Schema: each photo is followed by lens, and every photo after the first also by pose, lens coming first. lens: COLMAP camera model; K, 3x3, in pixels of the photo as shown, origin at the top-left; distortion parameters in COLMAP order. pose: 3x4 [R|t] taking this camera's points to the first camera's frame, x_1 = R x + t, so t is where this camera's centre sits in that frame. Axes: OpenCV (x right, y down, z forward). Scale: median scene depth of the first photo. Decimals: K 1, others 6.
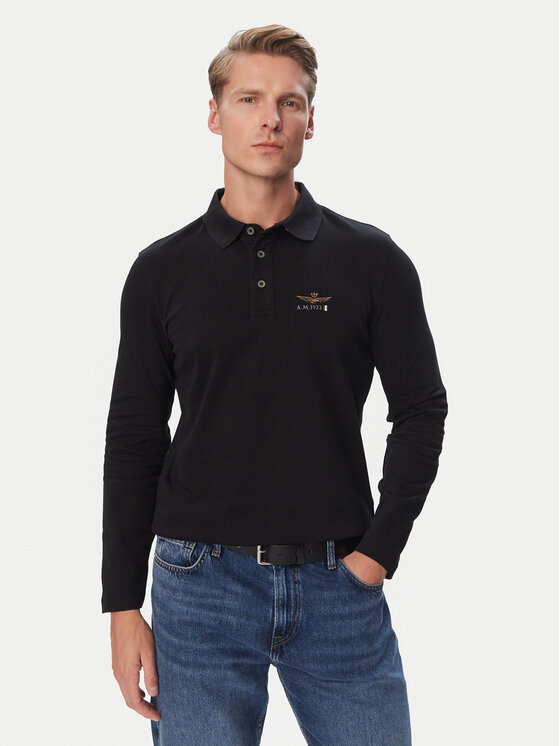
lens RADIAL K [[806.7, 0, 280.0], [0, 806.7, 373.0], [0, 0, 1]] dist [-0.011870, -0.014518]
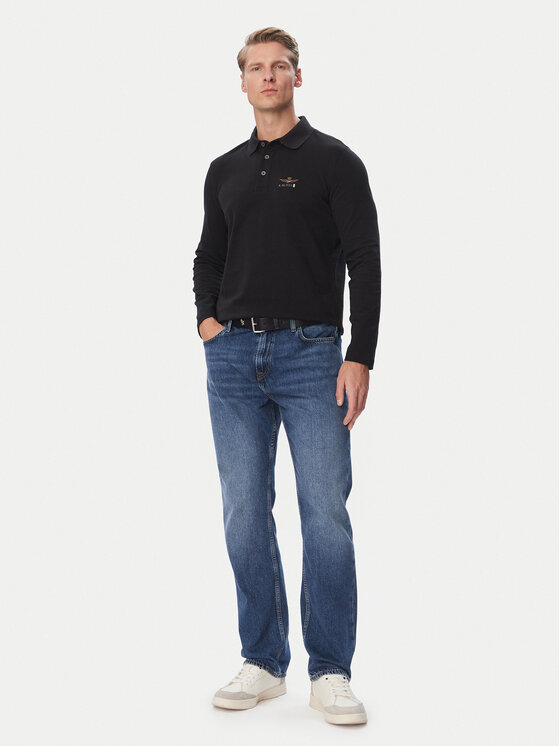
lens RADIAL K [[1048.7, 0, 280.0], [0, 1048.7, 373.0], [0, 0, 1]] dist [0.010400, 0.032651]
pose [[0.821913, -0.074251, -0.564752, 1.270188], [-0.124995, 0.943791, -0.305998, 1.013389], [0.555729, 0.322095, 0.766433, -0.563478]]
